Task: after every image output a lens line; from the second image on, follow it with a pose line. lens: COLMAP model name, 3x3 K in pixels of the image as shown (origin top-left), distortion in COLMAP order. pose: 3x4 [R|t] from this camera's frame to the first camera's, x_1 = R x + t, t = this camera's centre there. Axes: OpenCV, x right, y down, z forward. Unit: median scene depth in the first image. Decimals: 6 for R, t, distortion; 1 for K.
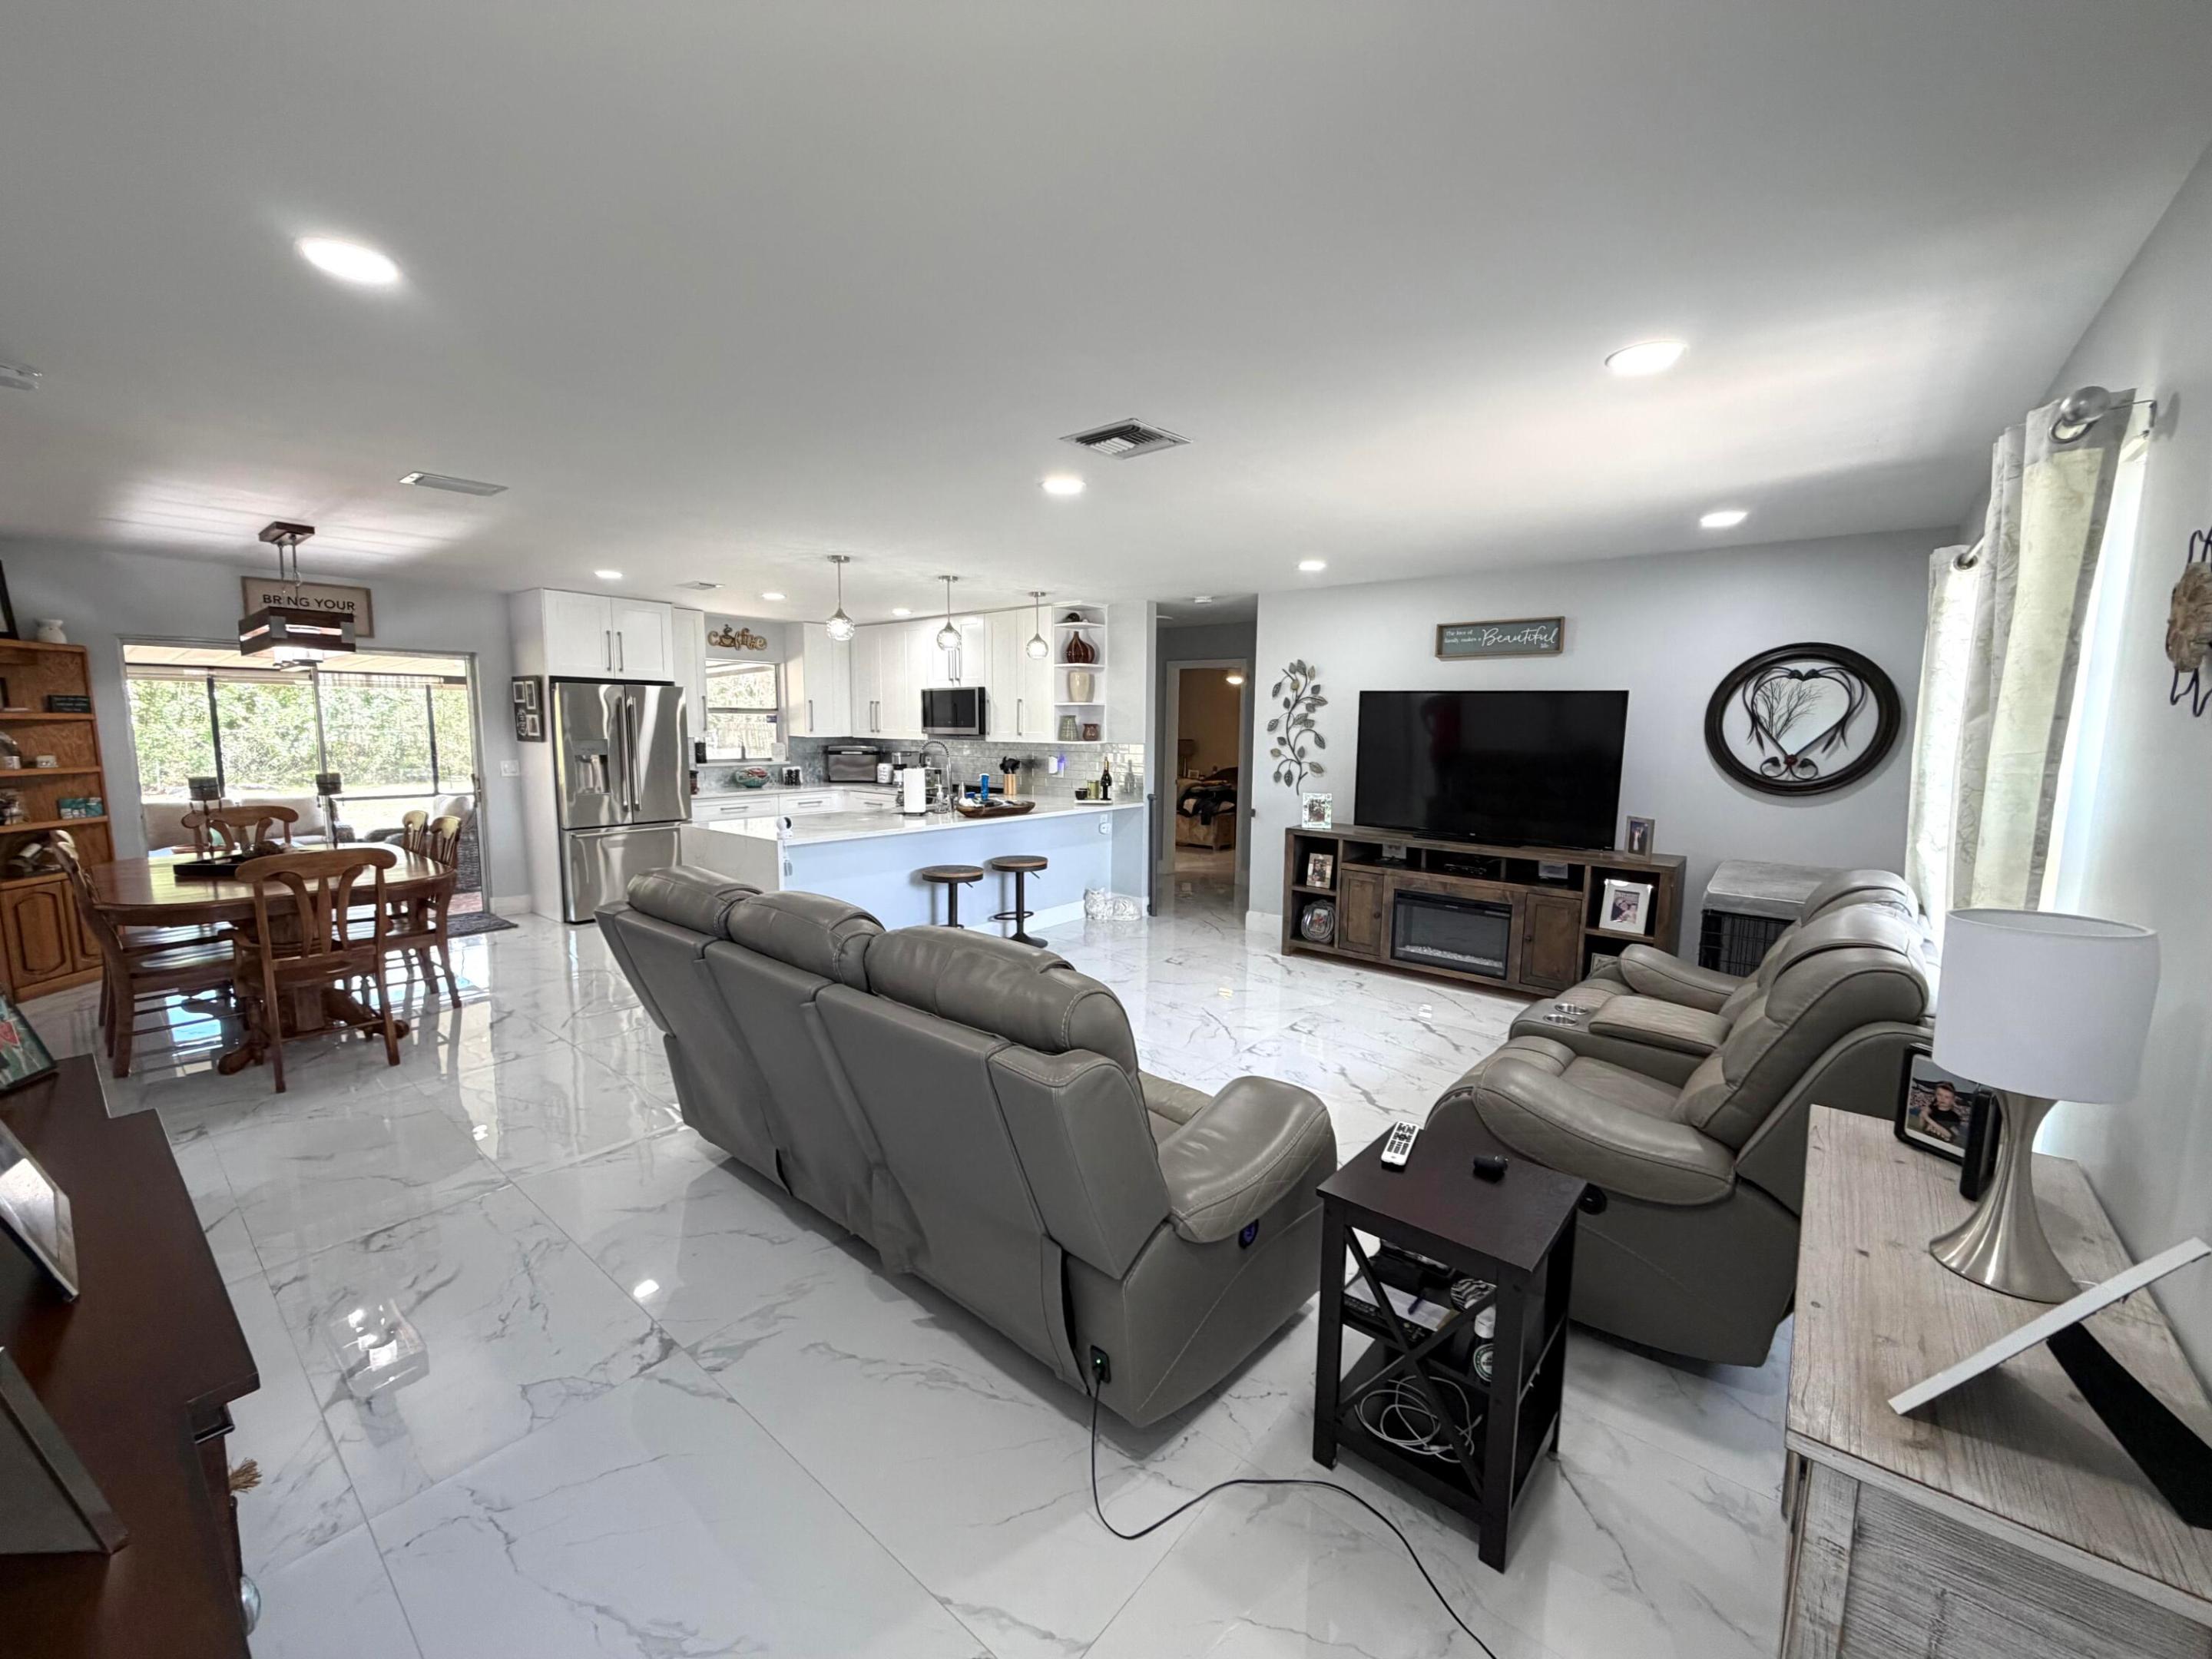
lens RADIAL K [[877.9, 0, 1098.3], [0, 877.9, 835.0], [0, 0, 1]] dist [-0.001159, -0.000327]
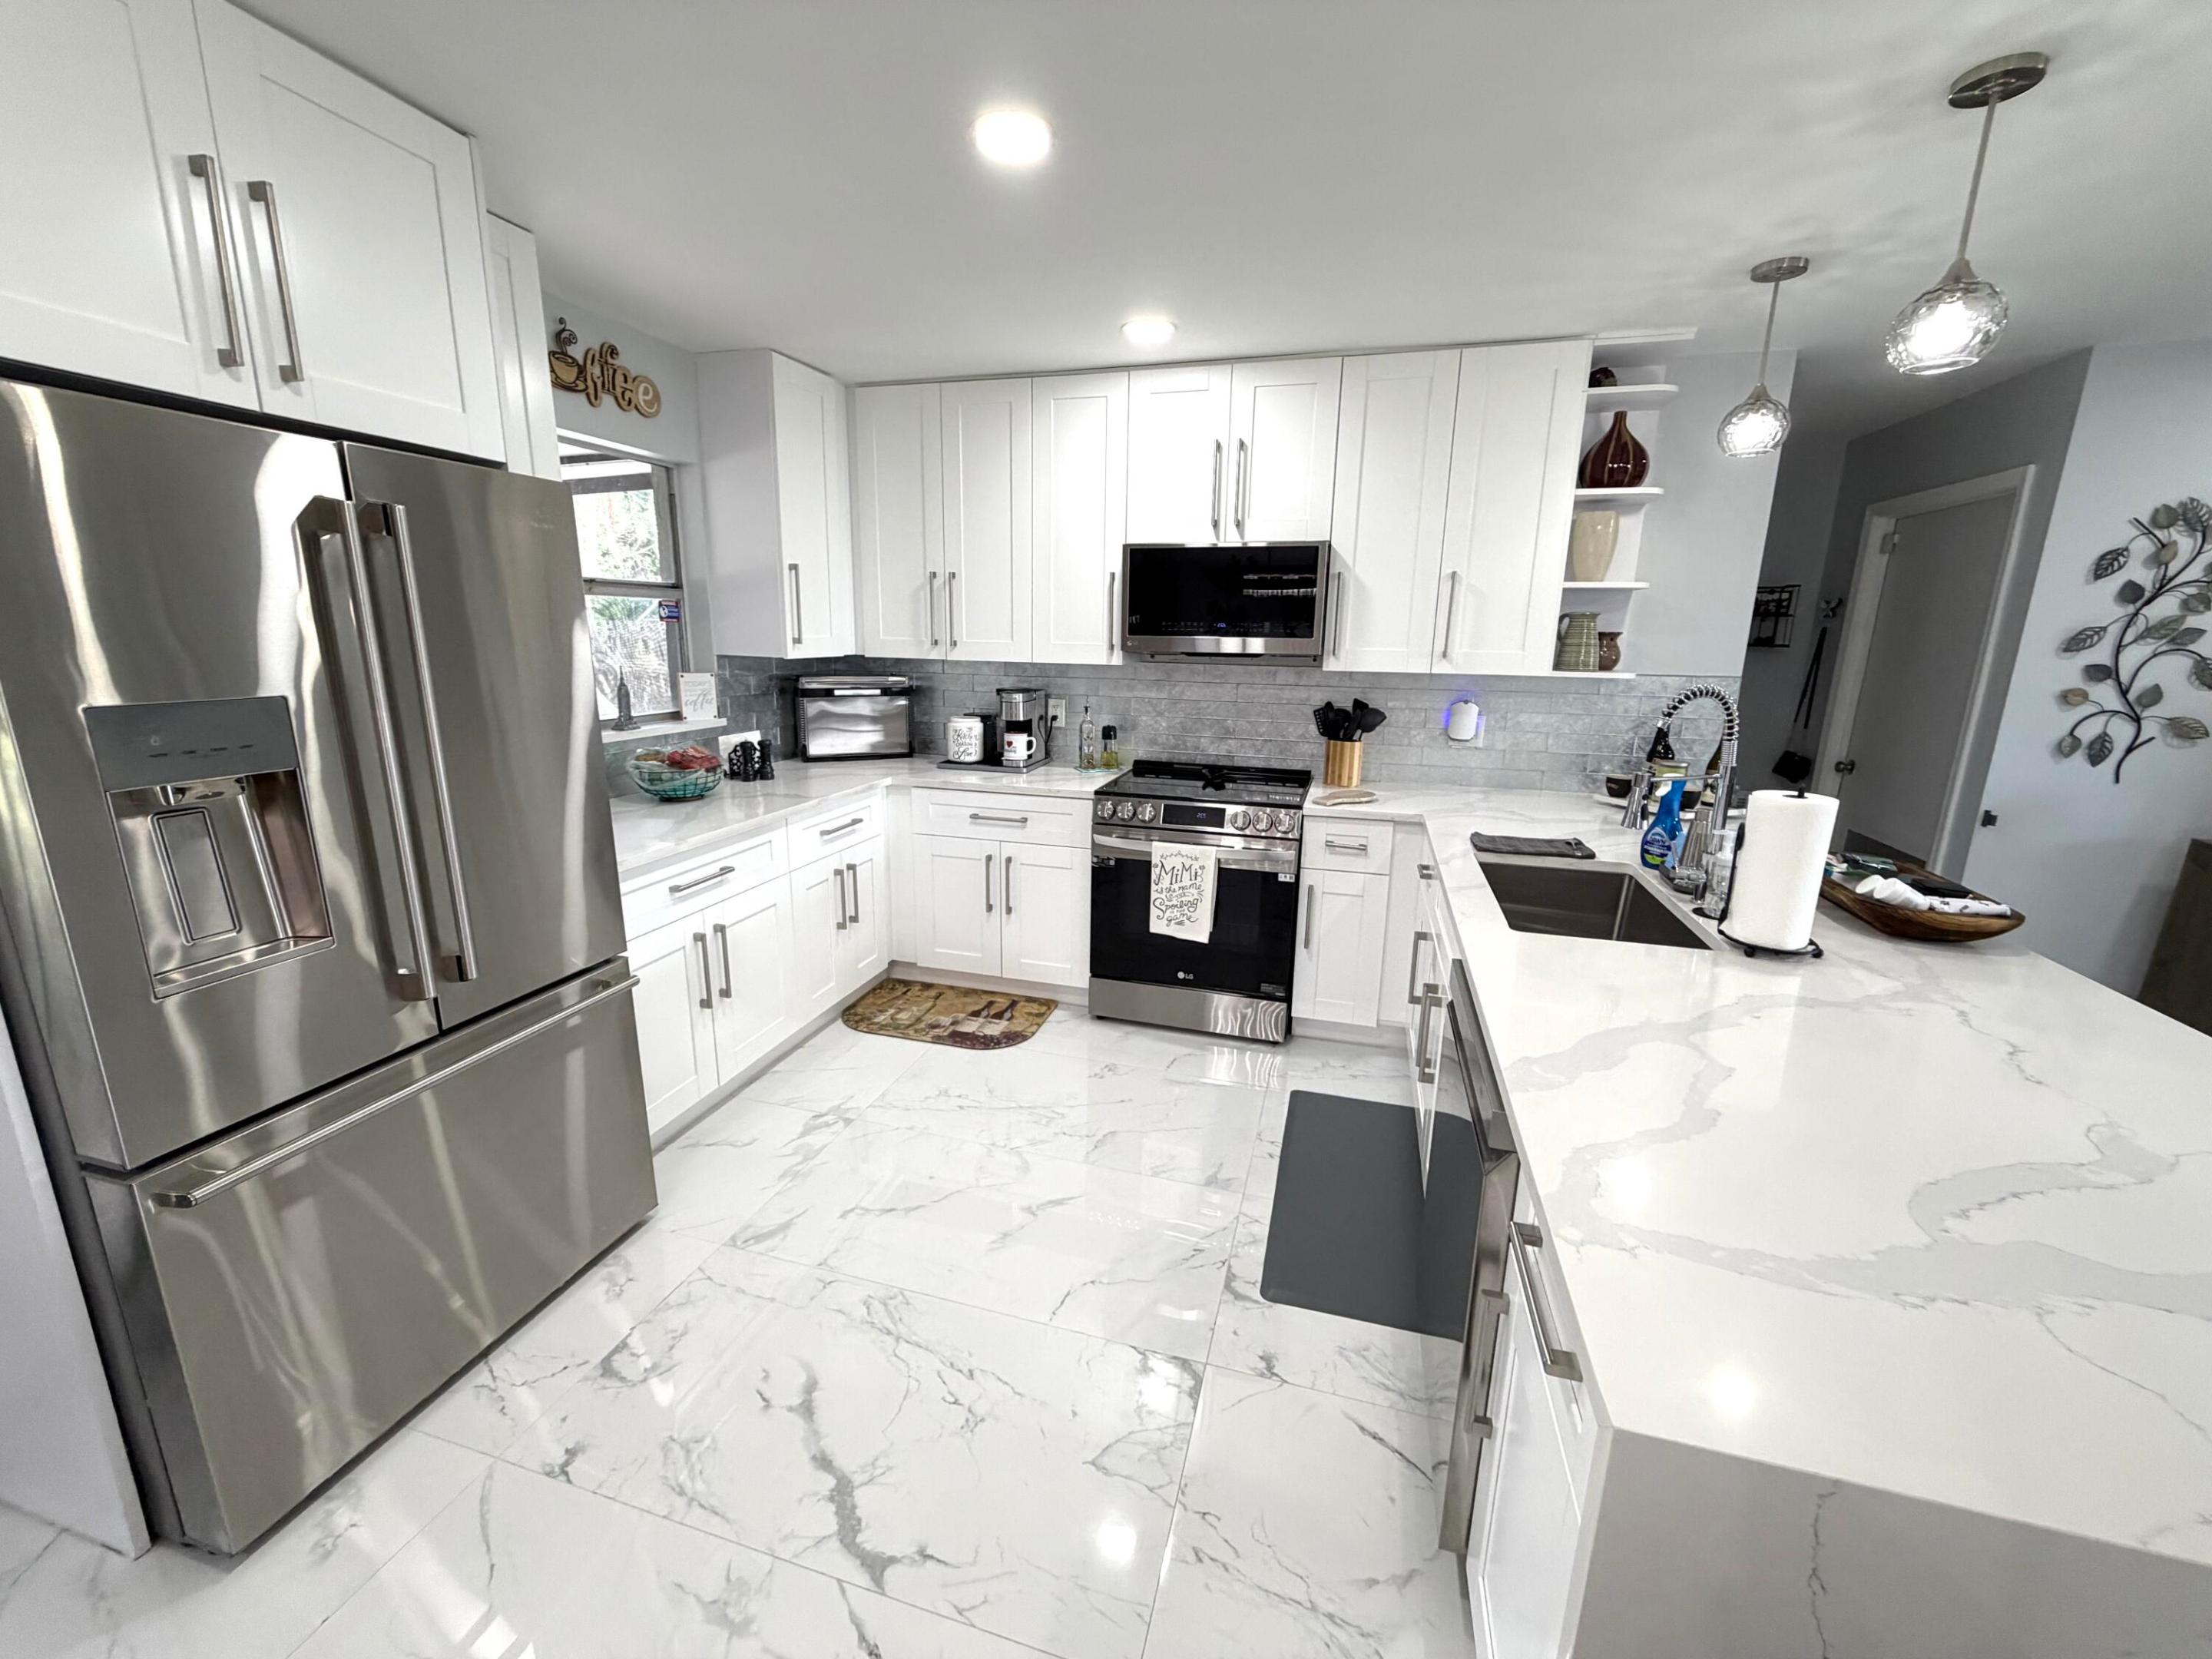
lens RADIAL K [[877.9, 0, 1114.9], [0, 877.9, 833.7], [0, 0, 1]] dist [-0.001159, -0.000327]
pose [[0.914954, -0.088123, 0.393820, -0.495430], [0.043802, 0.991788, 0.120161, -0.102942], [-0.401174, -0.092692, 0.911300, 0.784184]]
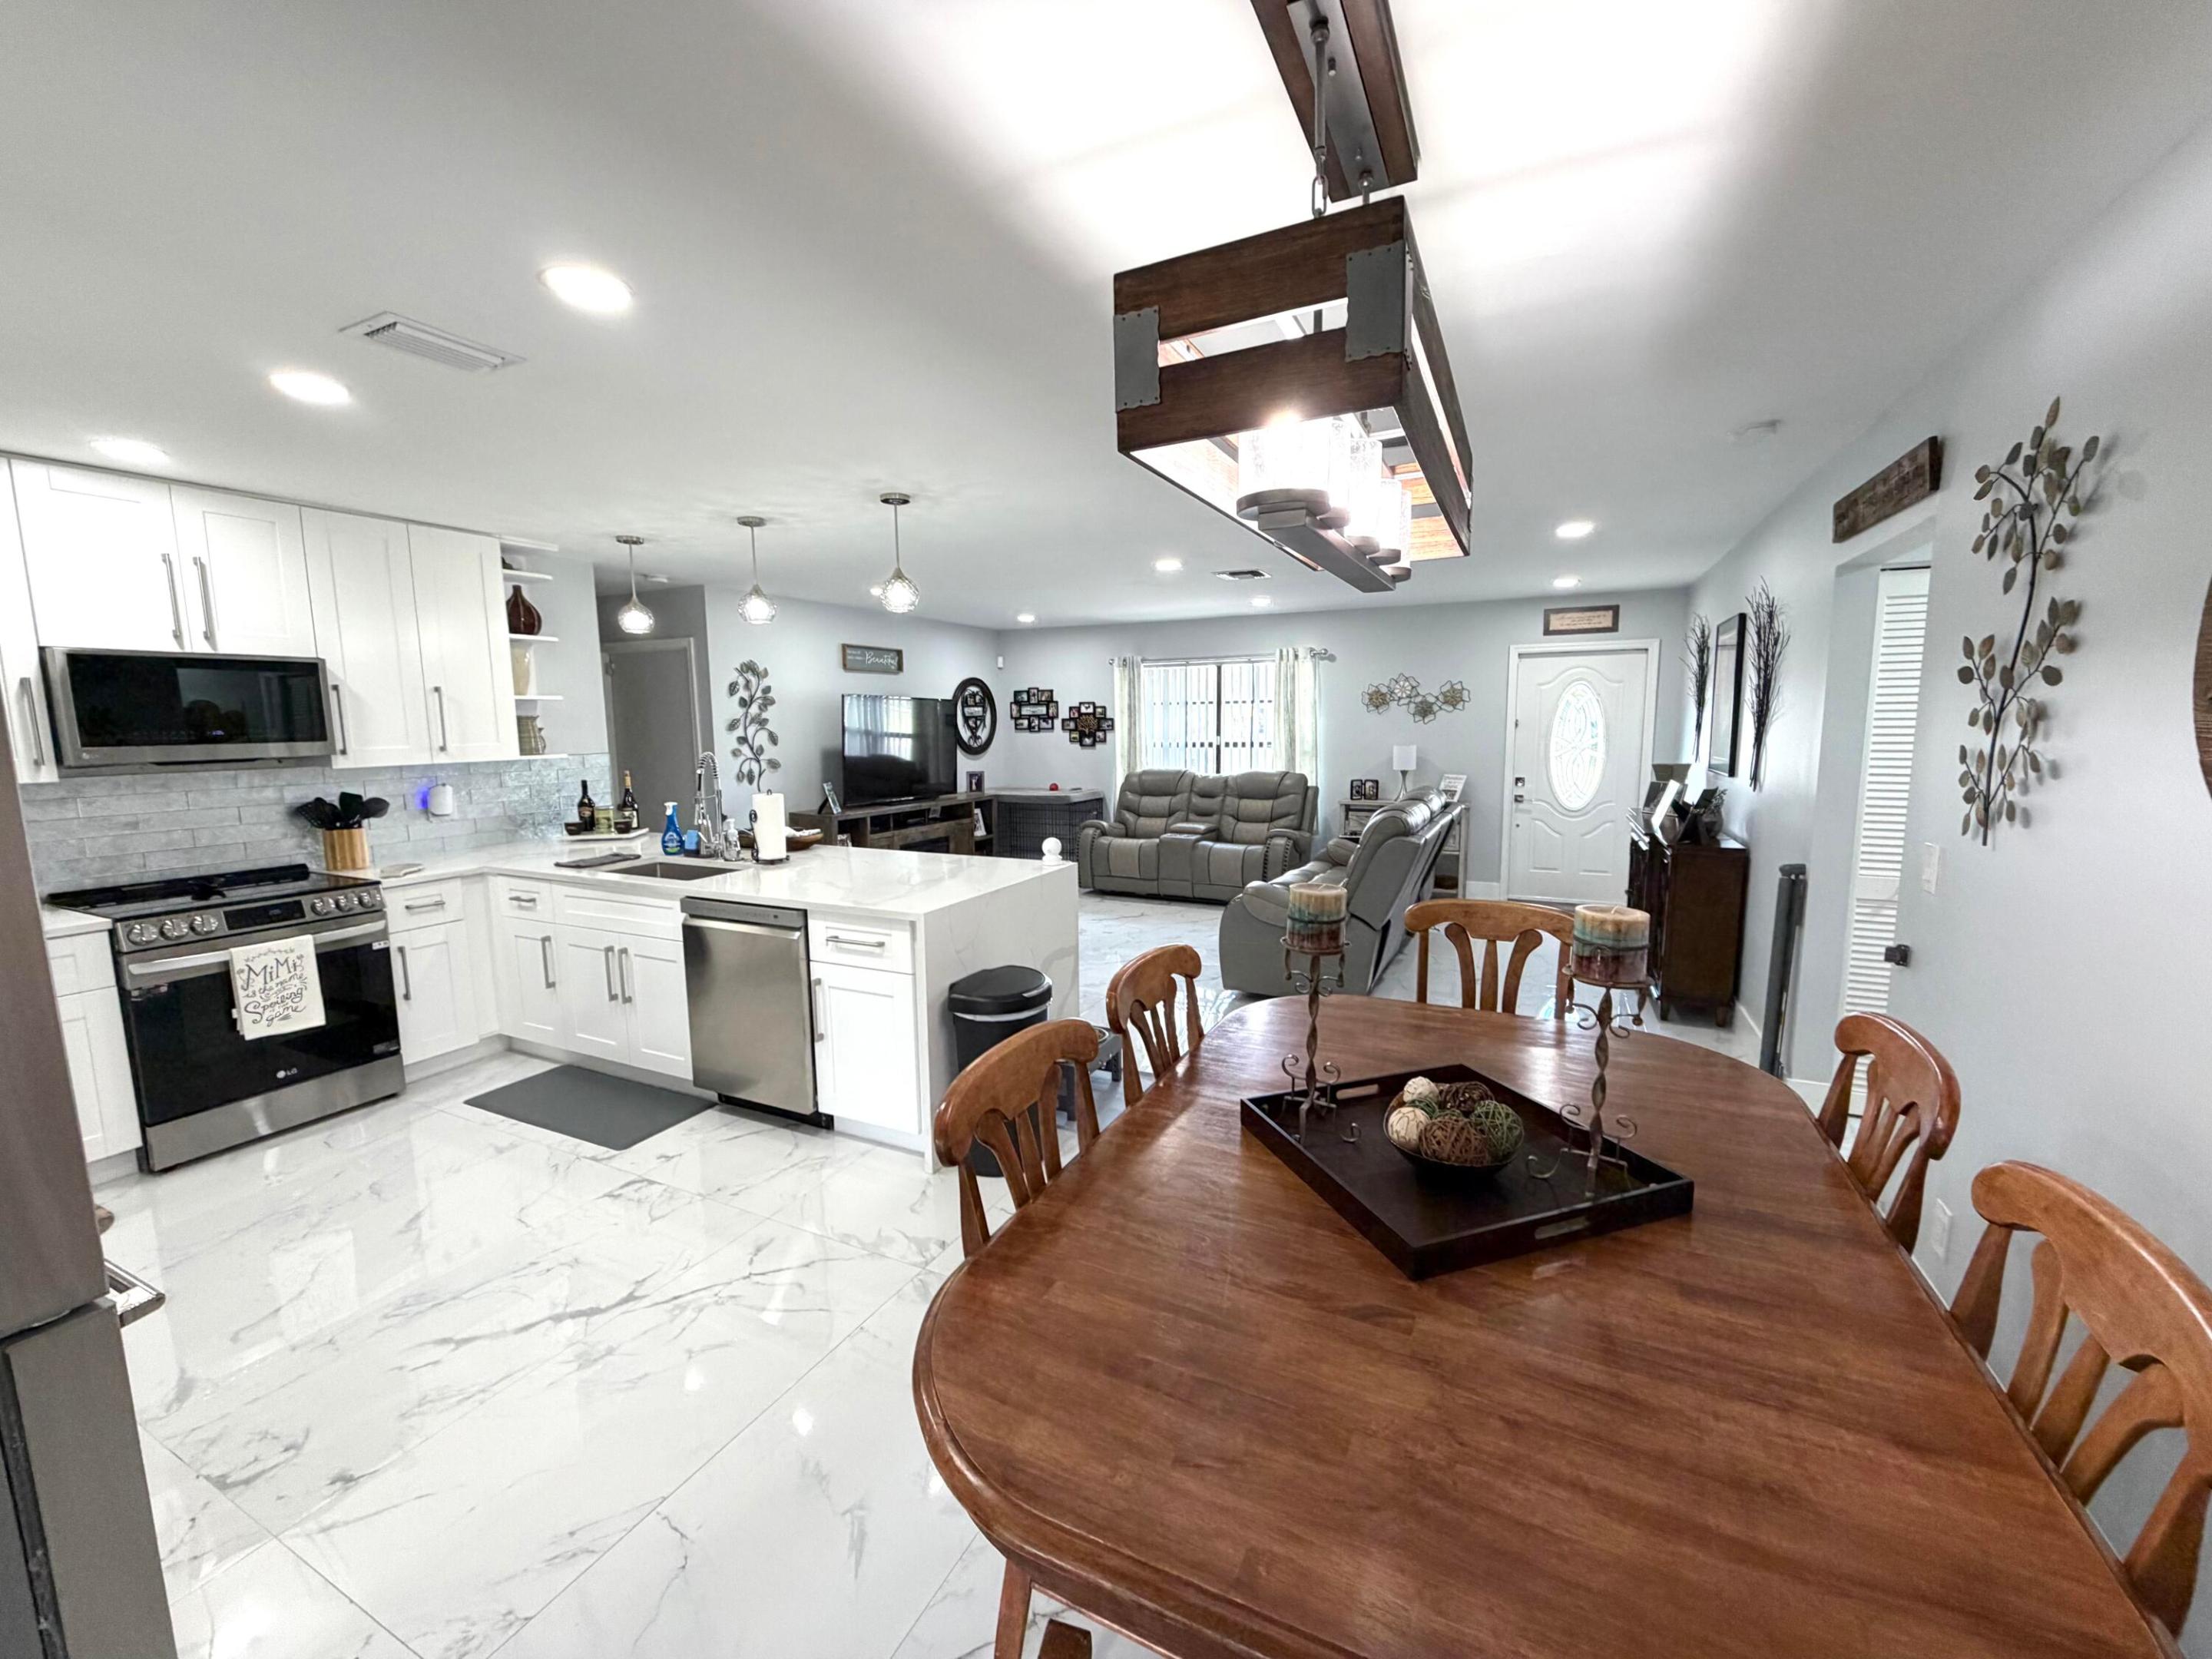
lens RADIAL K [[877.9, 0, 1083.4], [0, 877.9, 836.3], [0, 0, 1]] dist [-0.001159, -0.000327]
pose [[-0.217340, -0.138621, 0.966203, -0.866235], [0.129279, 0.977056, 0.169259, -0.121724], [-0.967497, 0.161697, -0.194432, 0.853522]]
